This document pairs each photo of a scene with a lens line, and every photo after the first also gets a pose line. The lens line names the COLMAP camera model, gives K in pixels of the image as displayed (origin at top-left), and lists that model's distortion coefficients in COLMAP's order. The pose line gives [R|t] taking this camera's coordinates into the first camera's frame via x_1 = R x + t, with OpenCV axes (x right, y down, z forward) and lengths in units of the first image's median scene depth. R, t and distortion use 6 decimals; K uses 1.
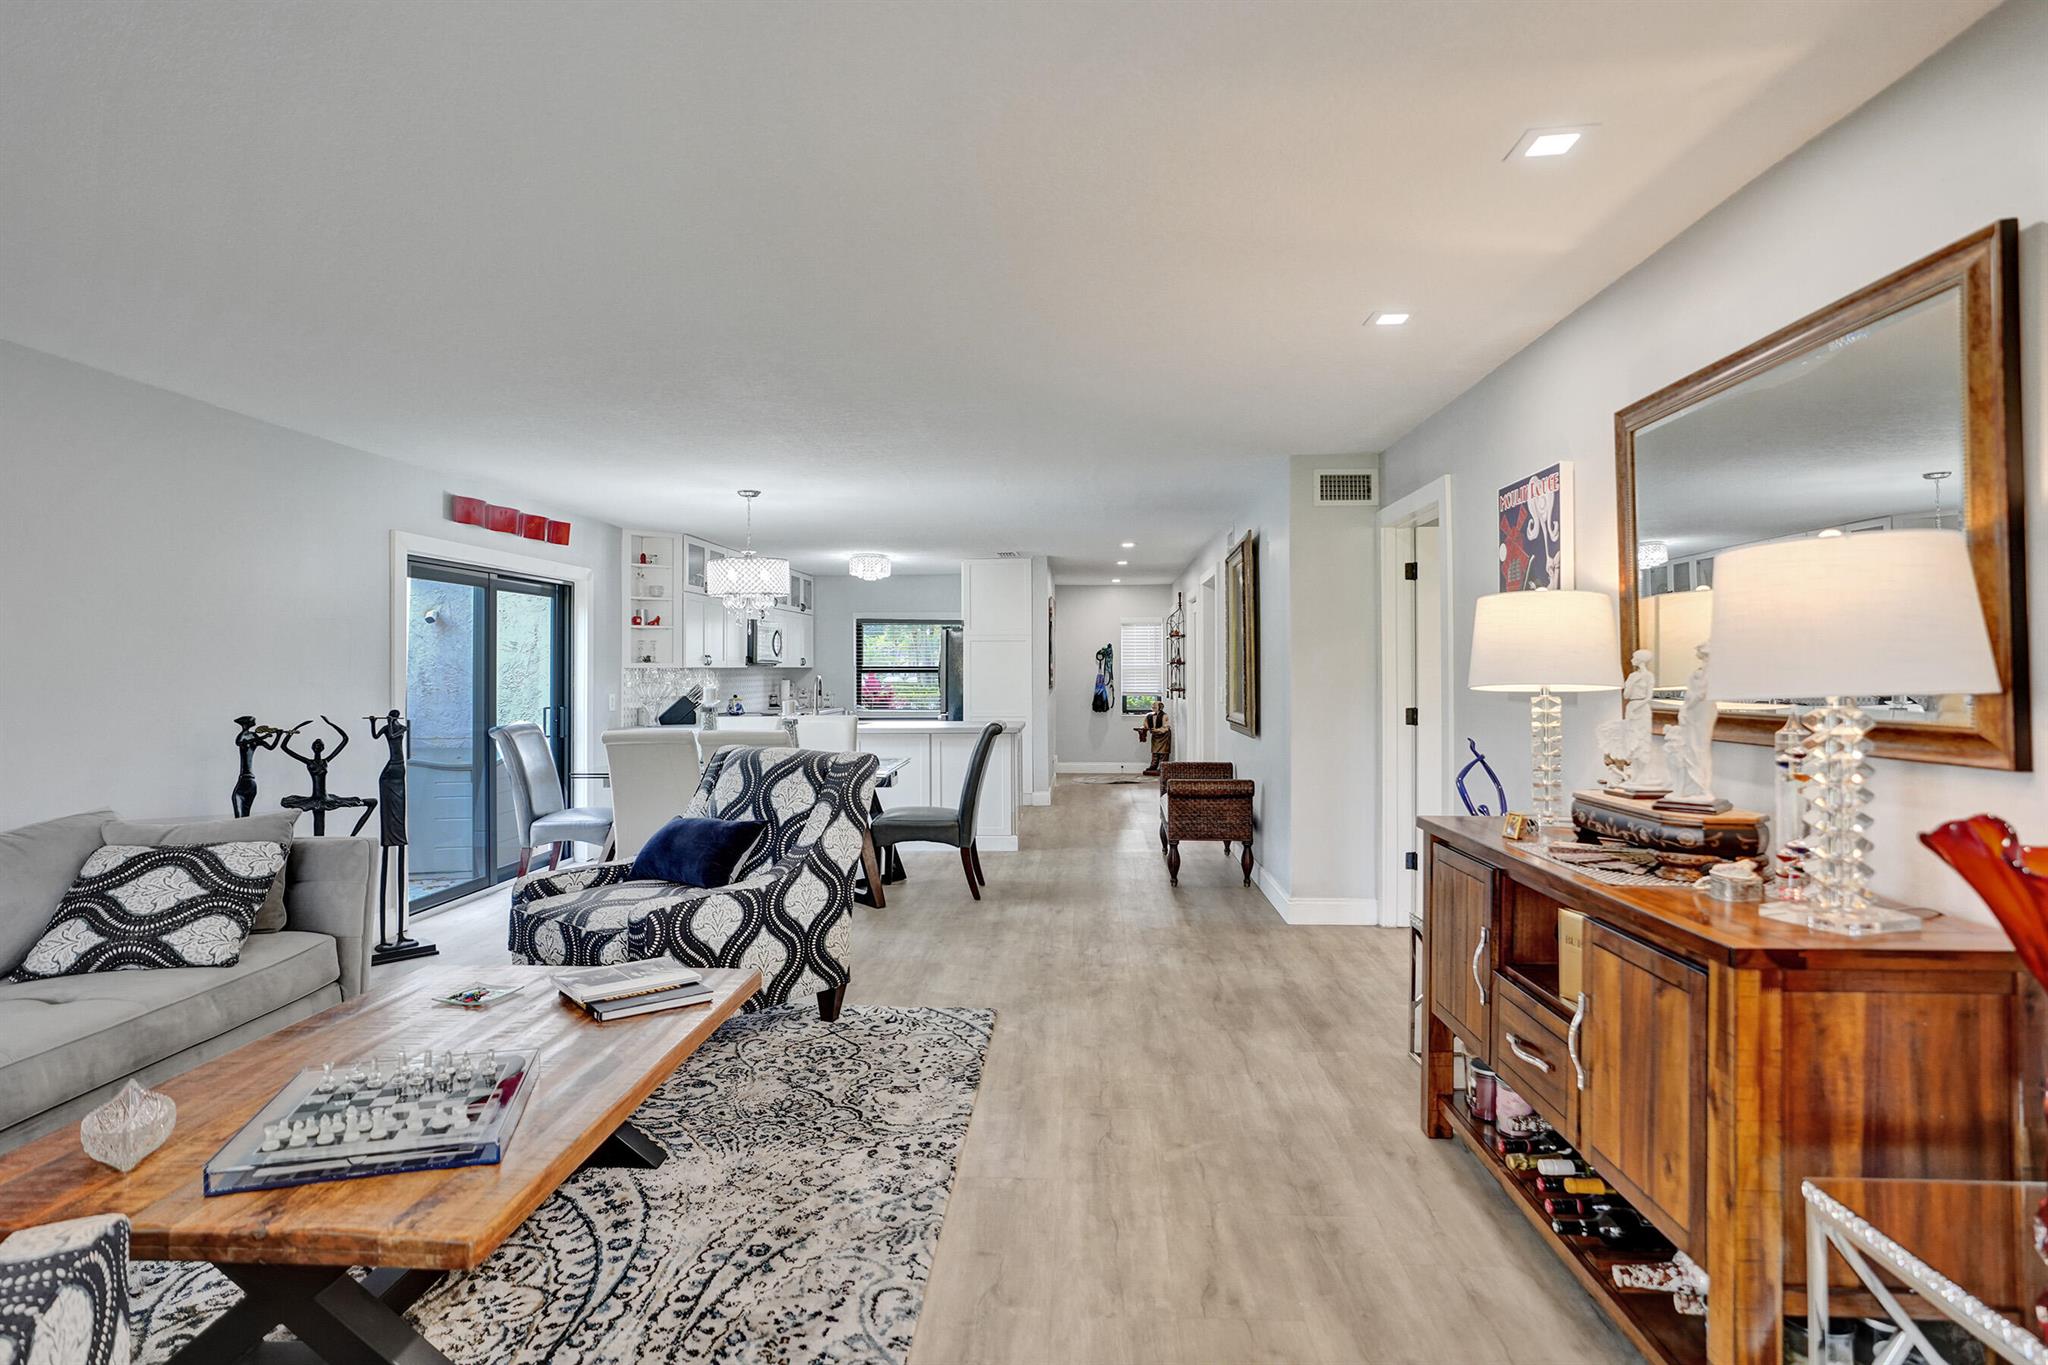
lens RADIAL K [[1085.8, 0, 1030.6], [0, 1085.8, 688.9], [0, 0, 1]] dist [-0.056875, 0.028593]
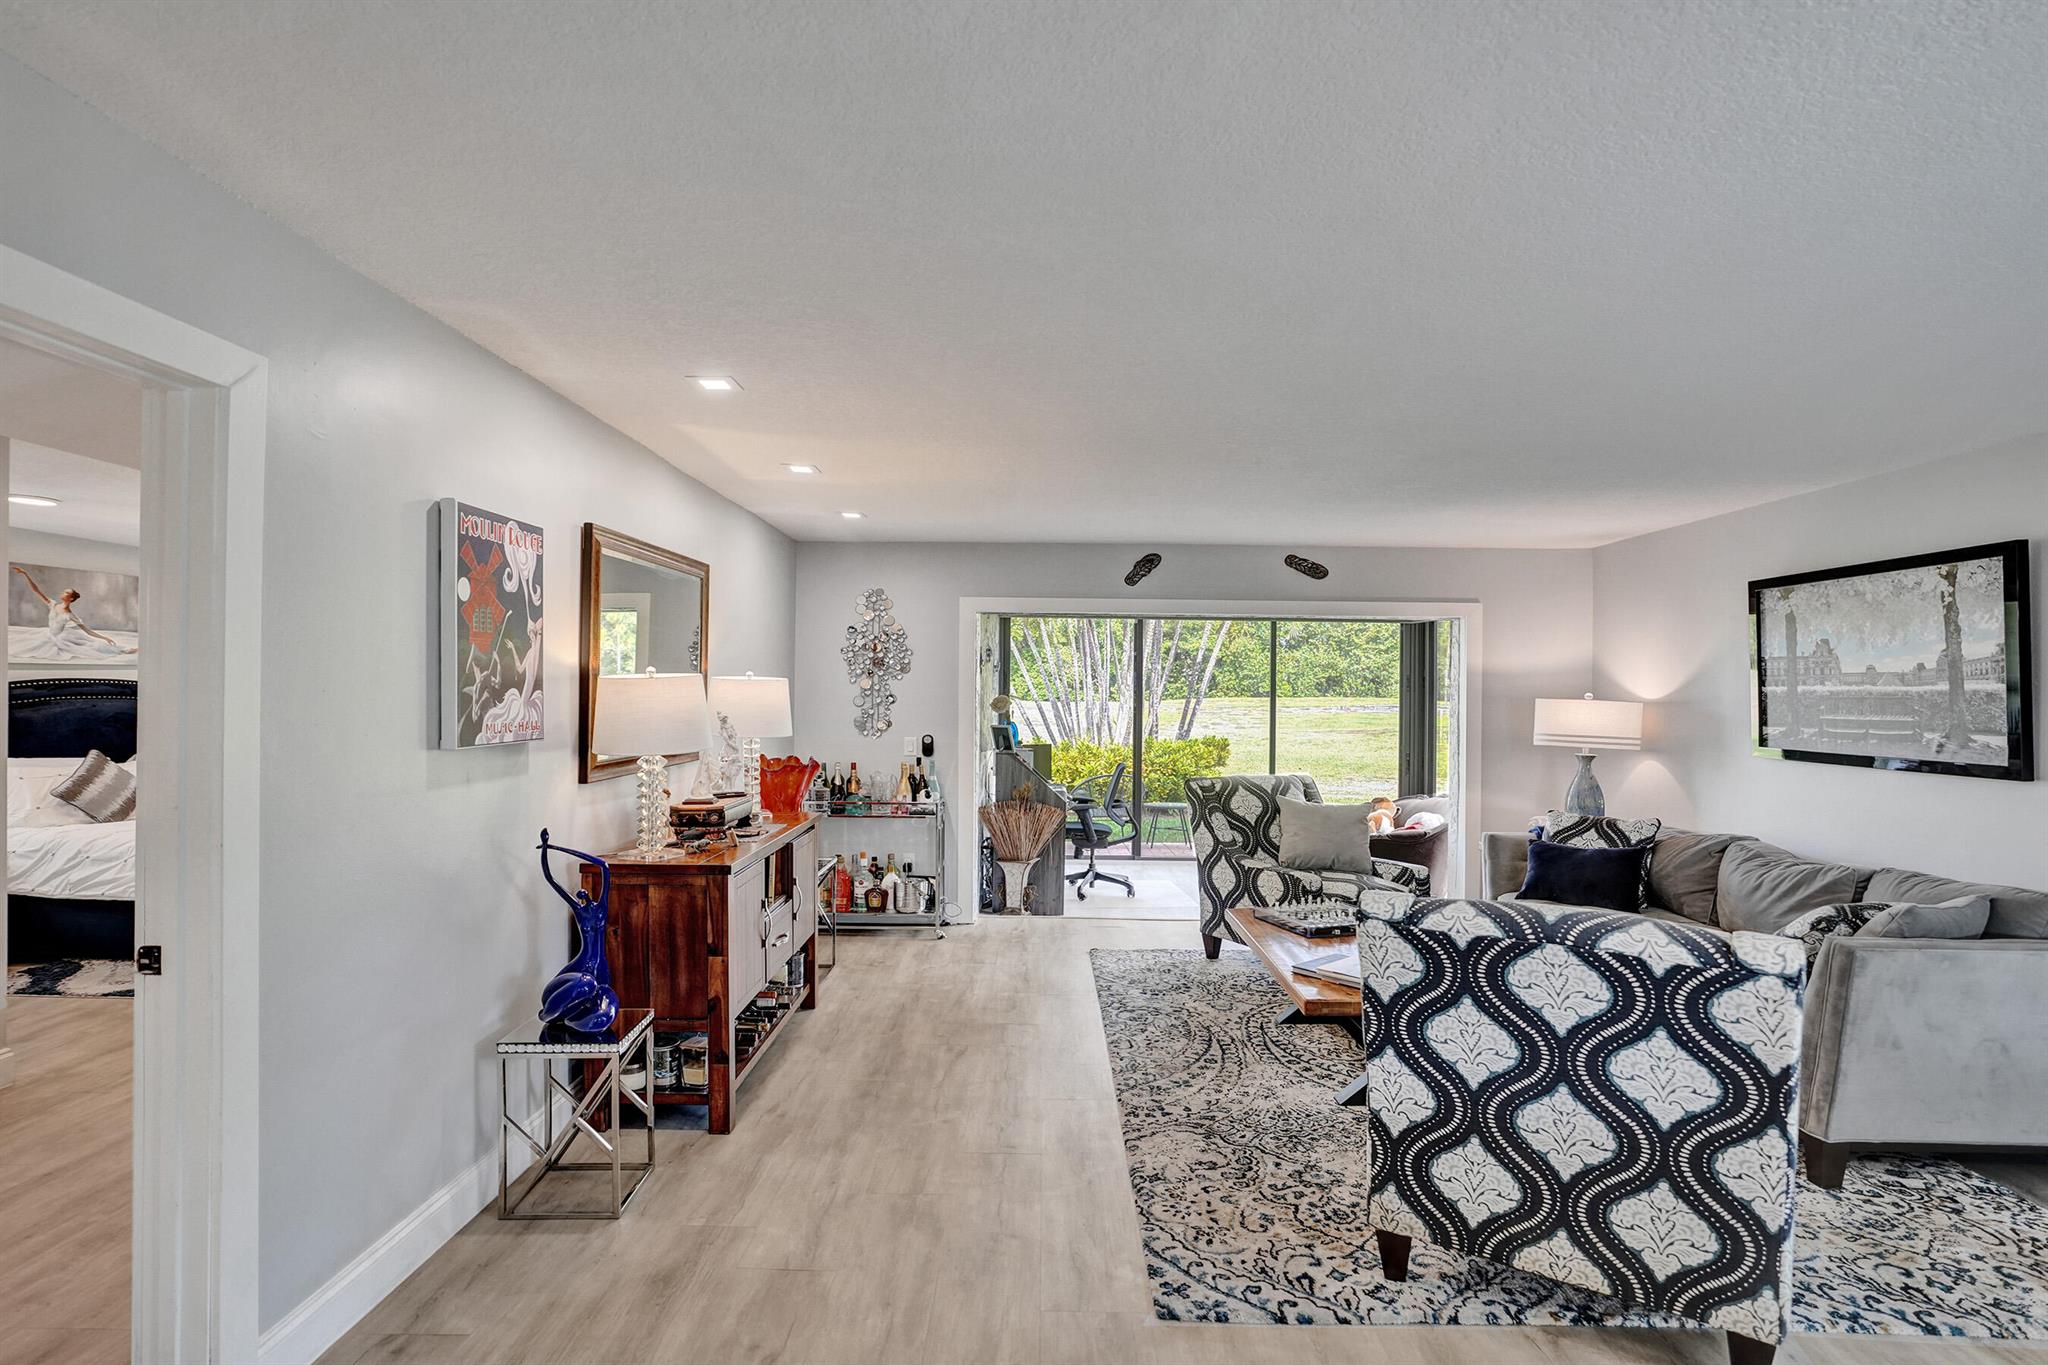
lens RADIAL K [[1085.8, 0, 1030.6], [0, 1085.8, 688.9], [0, 0, 1]] dist [-0.056875, 0.028593]
pose [[-0.999298, -0.005588, -0.037040, 0.058220], [-0.006122, 0.999879, 0.014328, -0.057852], [0.036956, 0.014544, -0.999211, 1.448217]]
